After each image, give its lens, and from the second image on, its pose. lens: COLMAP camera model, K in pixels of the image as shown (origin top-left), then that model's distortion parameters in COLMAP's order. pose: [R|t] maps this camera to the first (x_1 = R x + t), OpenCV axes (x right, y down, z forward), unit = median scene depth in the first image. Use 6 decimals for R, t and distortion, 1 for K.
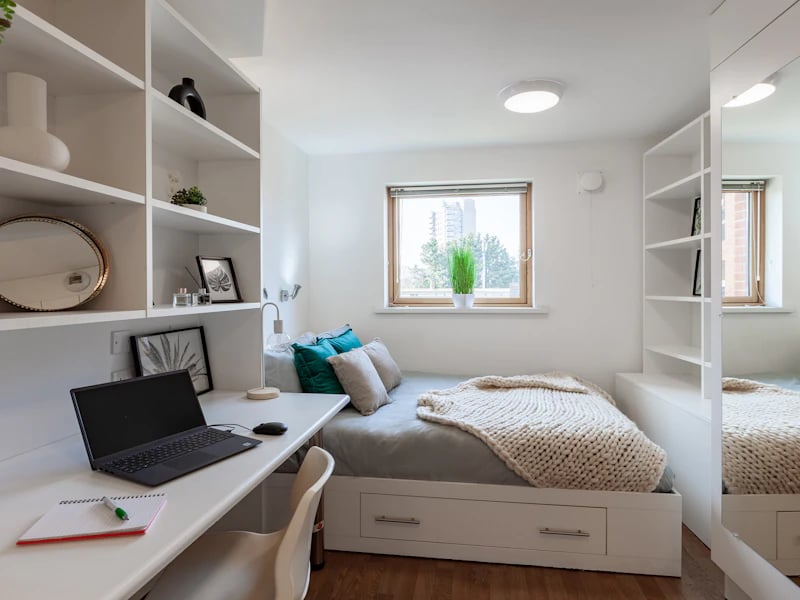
lens RADIAL K [[499.3, 0, 365.7], [0, 499.3, 292.2], [0, 0, 1]] dist [0.006755, 0.001421]
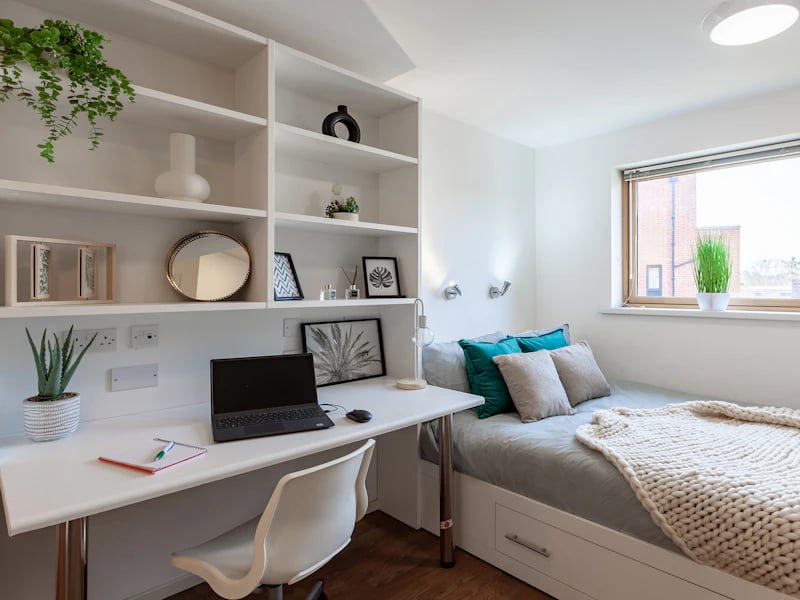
lens RADIAL K [[473.2, 0, 443.2], [0, 473.2, 285.1], [0, 0, 1]] dist [0.001655, -0.000326]
pose [[0.806793, 0.002561, -0.590829, 0.440035], [-0.007221, 0.999959, -0.005526, -0.002437], [0.590790, 0.008725, 0.806778, 0.223847]]
